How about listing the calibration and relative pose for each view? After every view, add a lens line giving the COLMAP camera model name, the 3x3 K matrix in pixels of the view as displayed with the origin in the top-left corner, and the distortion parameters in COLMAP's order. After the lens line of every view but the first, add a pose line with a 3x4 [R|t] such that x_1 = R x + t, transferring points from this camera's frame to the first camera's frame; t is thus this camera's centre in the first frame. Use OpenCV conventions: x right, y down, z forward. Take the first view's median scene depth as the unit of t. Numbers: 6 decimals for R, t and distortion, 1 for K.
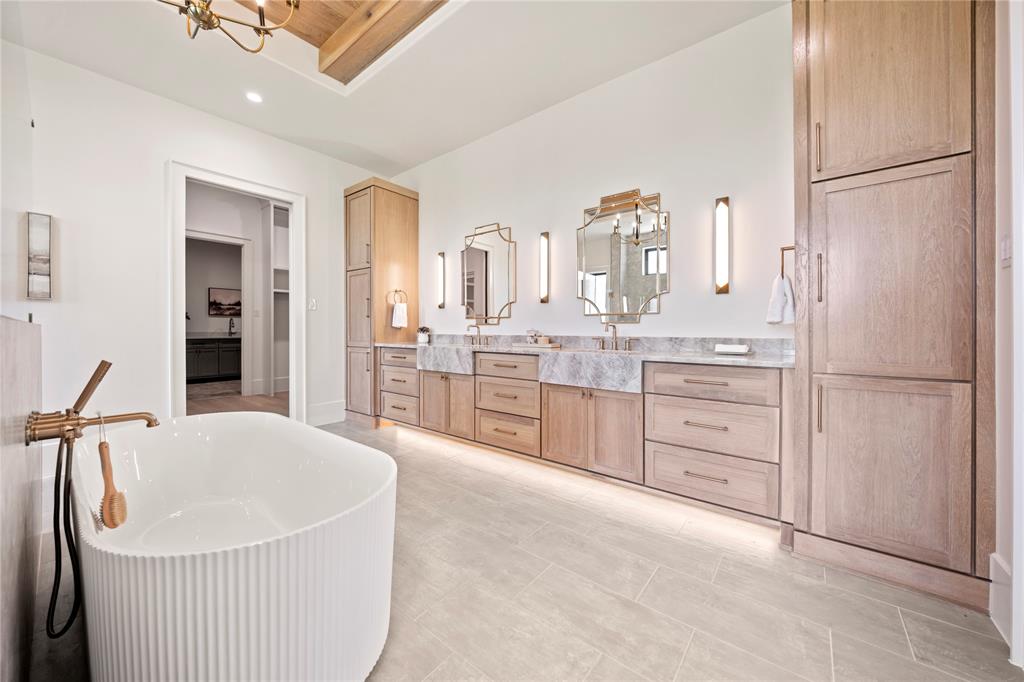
lens RADIAL K [[385.3, 0, 507.5], [0, 385.3, 332.4], [0, 0, 1]] dist [0.000198, -0.000291]
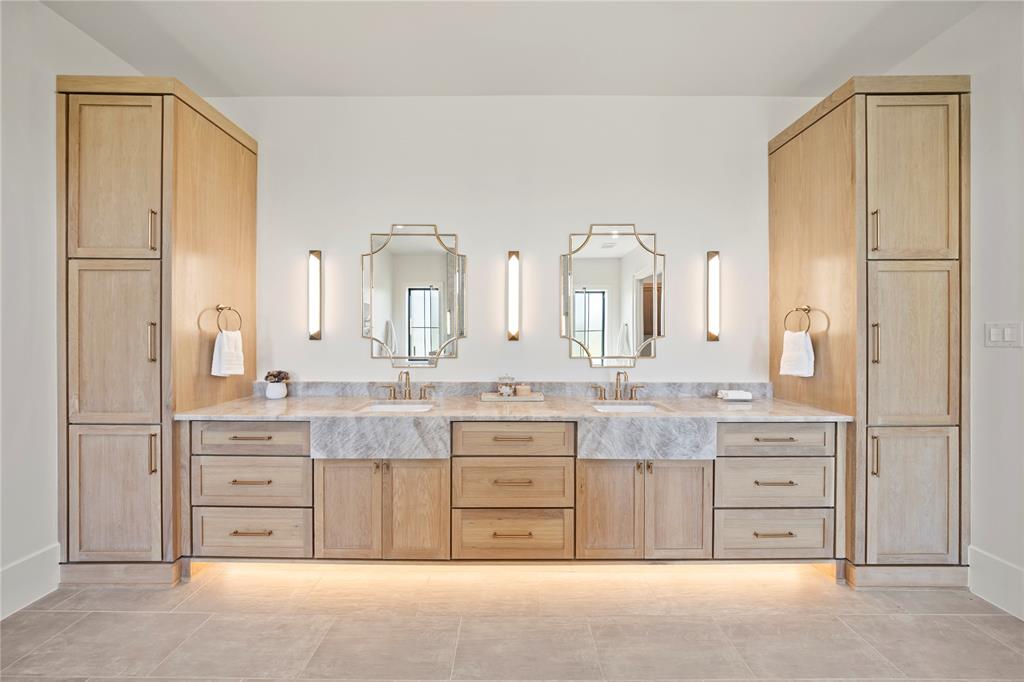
lens RADIAL K [[339.5, 0, 514.1], [0, 339.5, 336.3], [0, 0, 1]] dist [-0.008470, 0.000141]
pose [[0.769536, -0.001395, 0.638602, -0.356883], [0.002947, 0.999995, -0.001366, -0.087580], [-0.638597, 0.002933, 0.769536, 0.489719]]
